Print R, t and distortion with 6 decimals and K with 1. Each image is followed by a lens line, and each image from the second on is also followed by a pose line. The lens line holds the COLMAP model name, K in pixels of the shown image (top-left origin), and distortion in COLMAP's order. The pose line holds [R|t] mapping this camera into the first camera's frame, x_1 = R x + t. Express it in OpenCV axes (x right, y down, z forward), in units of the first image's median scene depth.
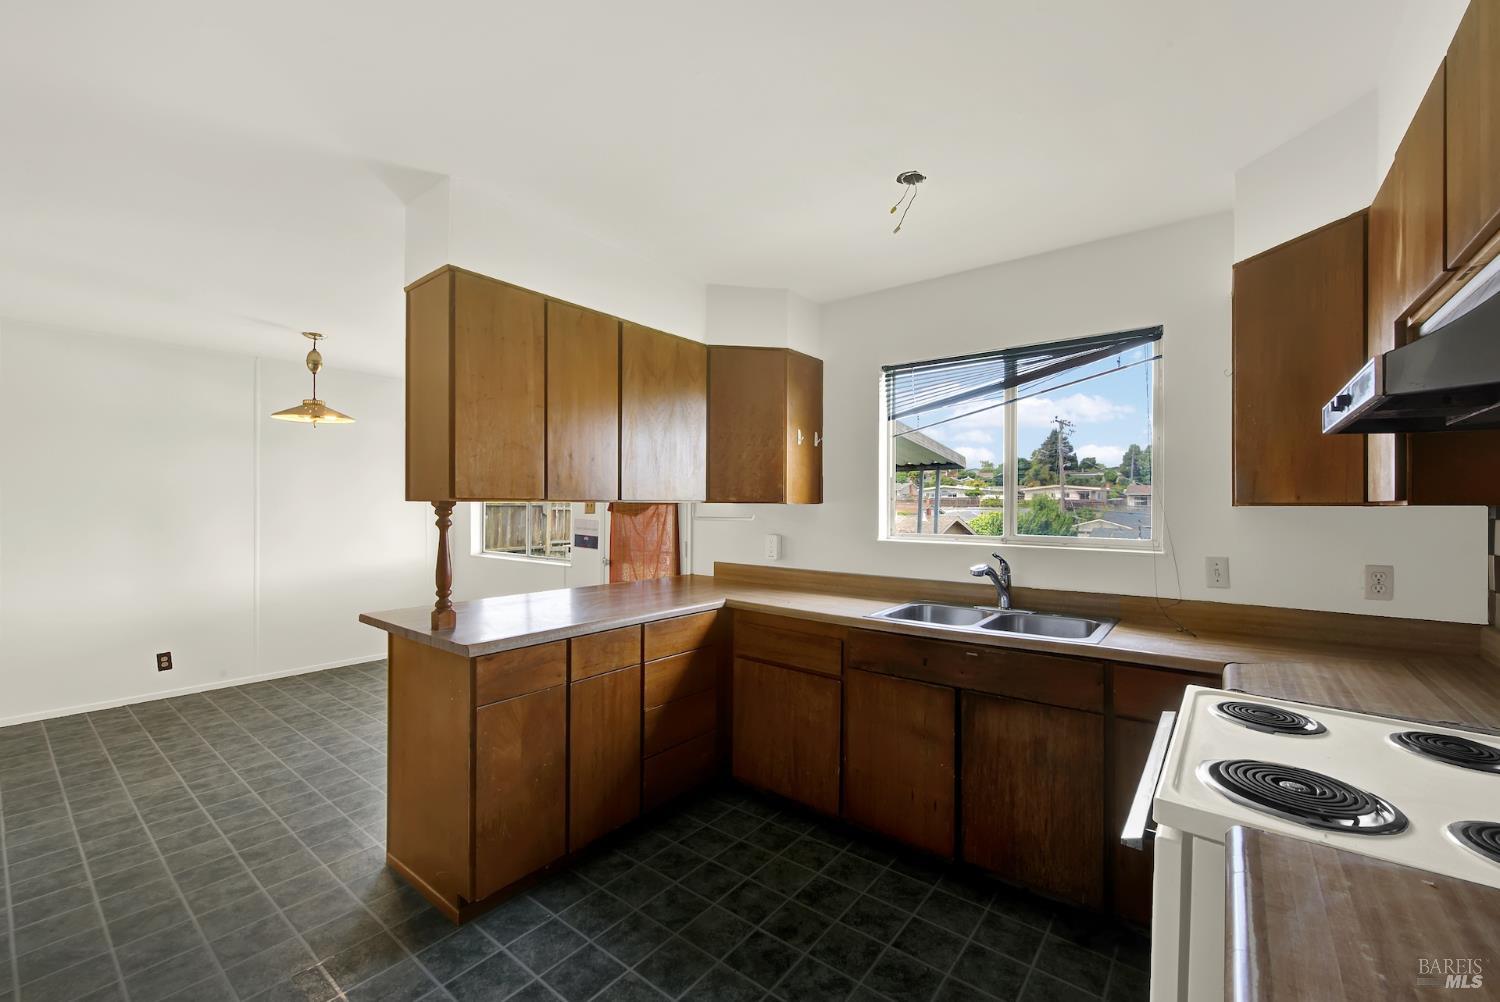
lens RADIAL K [[605.0, 0, 756.9], [0, 605.0, 503.1], [0, 0, 1]] dist [0.001955, -0.002859]
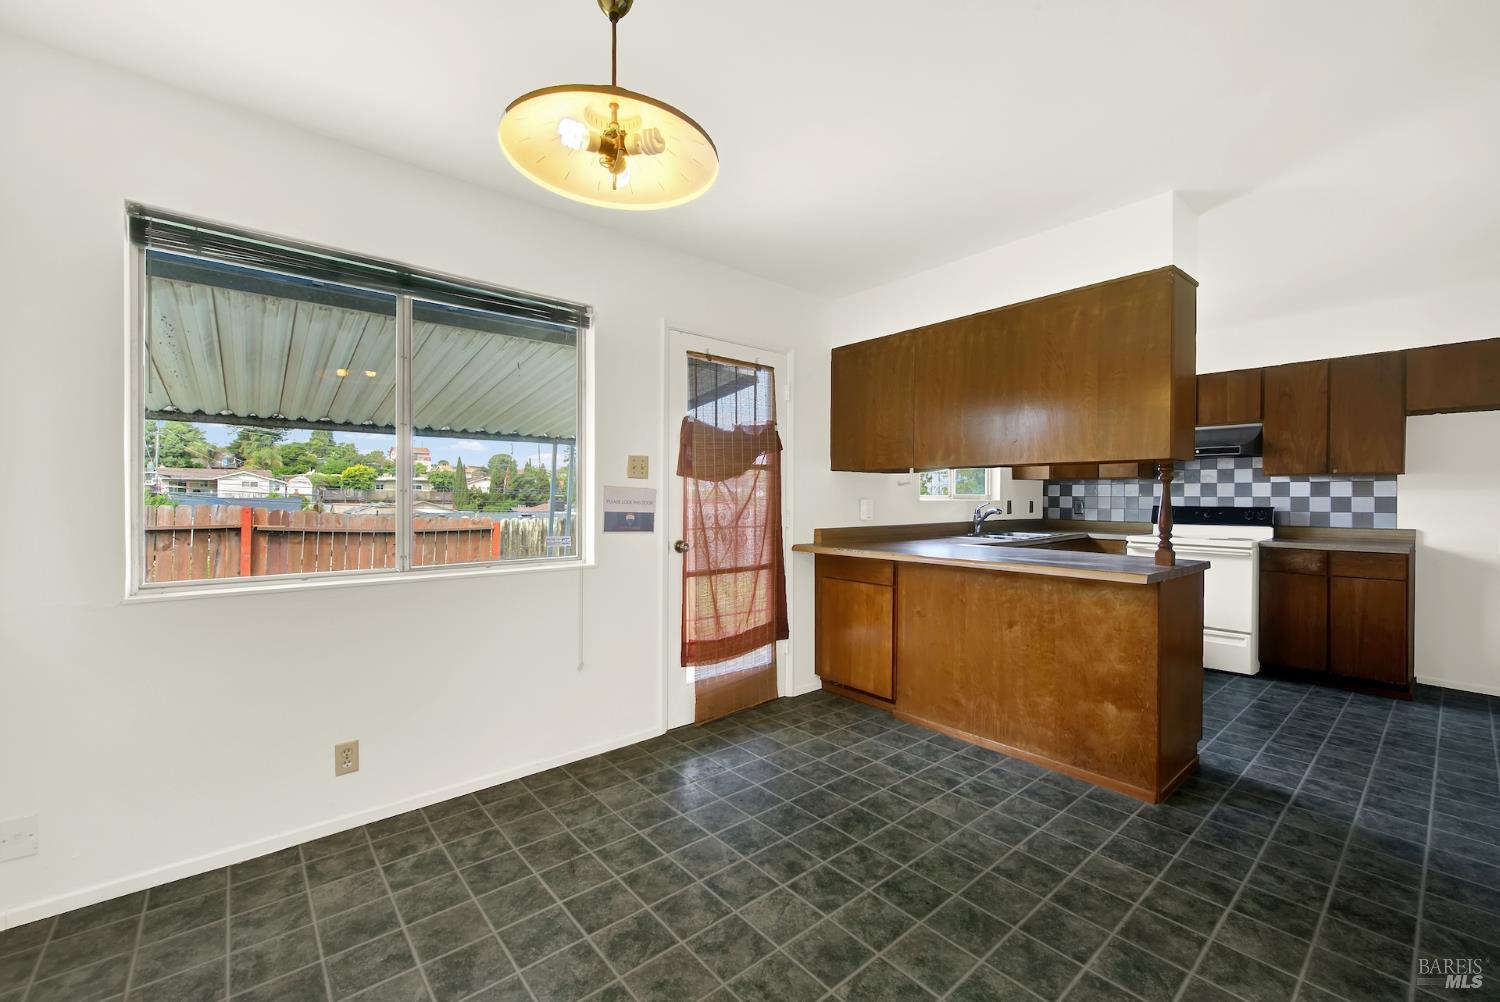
lens RADIAL K [[608.4, 0, 757.3], [0, 608.4, 499.5], [0, 0, 1]] dist [0.003542, -0.003280]
pose [[0.200493, -0.008123, 0.979661, -1.531647], [-0.006015, 0.999937, 0.009522, 0.056686], [-0.979677, -0.007802, 0.200432, 1.271772]]
